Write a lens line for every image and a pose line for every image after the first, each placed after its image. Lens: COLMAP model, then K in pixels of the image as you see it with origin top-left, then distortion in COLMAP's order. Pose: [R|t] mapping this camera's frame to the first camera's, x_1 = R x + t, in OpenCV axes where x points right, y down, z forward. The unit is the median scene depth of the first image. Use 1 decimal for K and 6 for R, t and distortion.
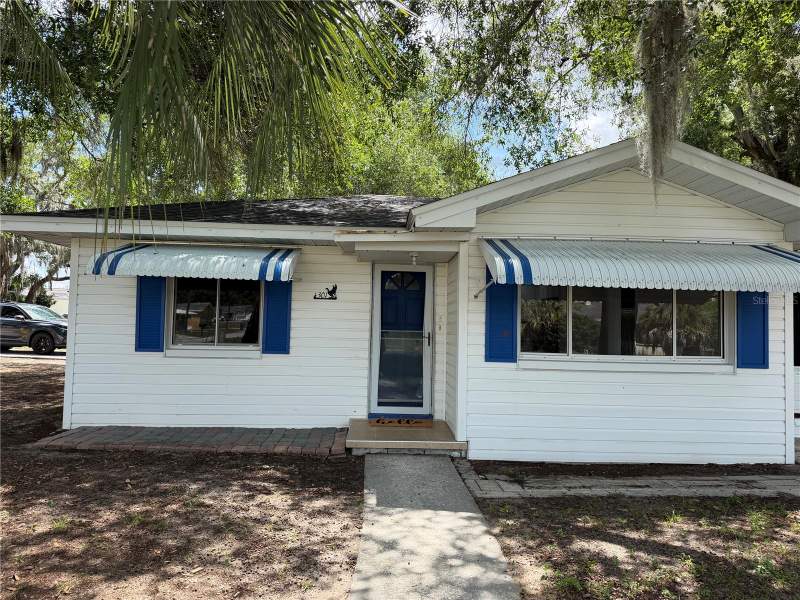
lens RADIAL K [[554.7, 0, 404.6], [0, 554.7, 303.5], [0, 0, 1]] dist [0.046782, -0.072389]
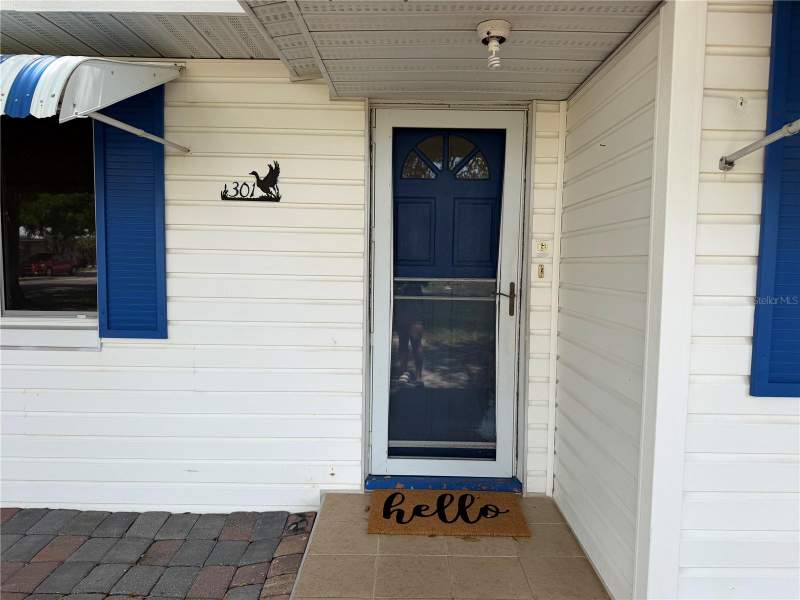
lens RADIAL K [[554.7, 0, 403.6], [0, 554.7, 297.0], [0, 0, 1]] dist [0.046782, -0.072389]
pose [[0.998766, -0.004228, -0.049479, -0.016447], [0.009525, 0.994181, 0.107305, 0.020379], [0.048737, -0.107644, 0.992994, 0.643027]]
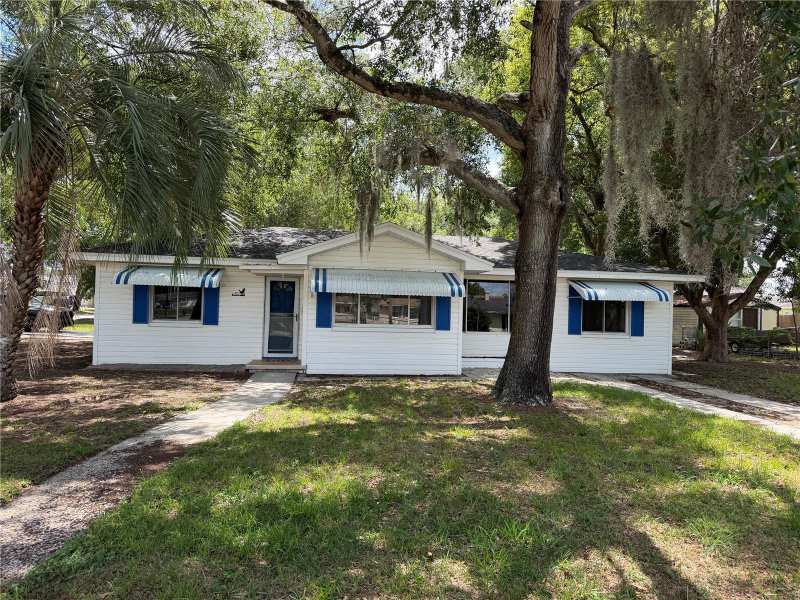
lens RADIAL K [[554.7, 0, 431.4], [0, 554.7, 309.0], [0, 0, 1]] dist [0.046782, -0.072389]
pose [[0.990463, 0.004363, 0.137707, 0.257507], [-0.008307, 0.999571, 0.028073, -0.023316], [-0.137525, -0.028949, 0.990075, -1.005107]]
